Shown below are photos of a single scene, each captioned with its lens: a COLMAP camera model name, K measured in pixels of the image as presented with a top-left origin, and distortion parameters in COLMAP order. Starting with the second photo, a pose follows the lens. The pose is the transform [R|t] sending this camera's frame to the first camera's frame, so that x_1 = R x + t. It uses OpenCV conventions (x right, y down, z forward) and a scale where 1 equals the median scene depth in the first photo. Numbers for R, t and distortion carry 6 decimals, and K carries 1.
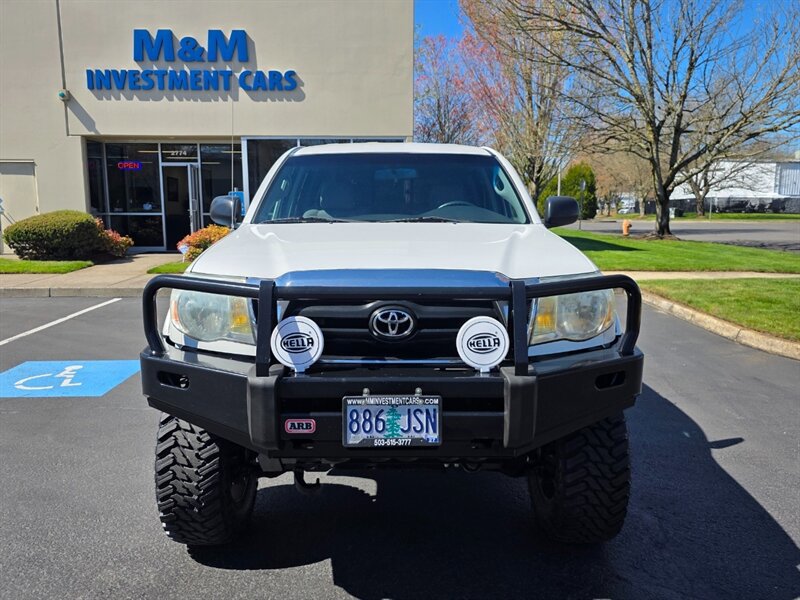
lens RADIAL K [[657.6, 0, 395.0], [0, 657.6, 300.9], [0, 0, 1]] dist [0.017065, 0.014527]
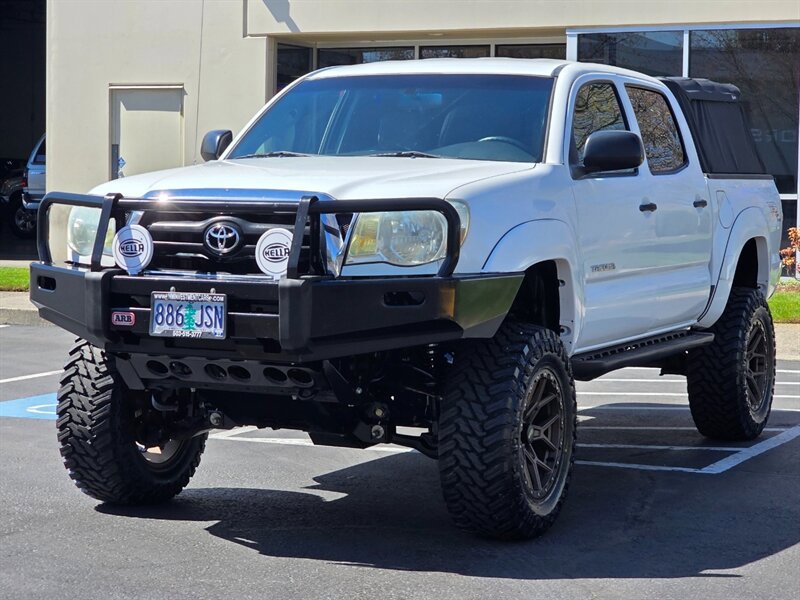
lens RADIAL K [[1915.5, 0, 398.0], [0, 1915.5, 299.8], [0, 0, 1]] dist [-0.260311, 0.000000]
pose [[0.908274, 0.037320, -0.416708, 1.630328], [-0.075454, 0.994293, -0.075415, 0.363535], [0.411516, 0.099940, 0.905907, -1.760742]]
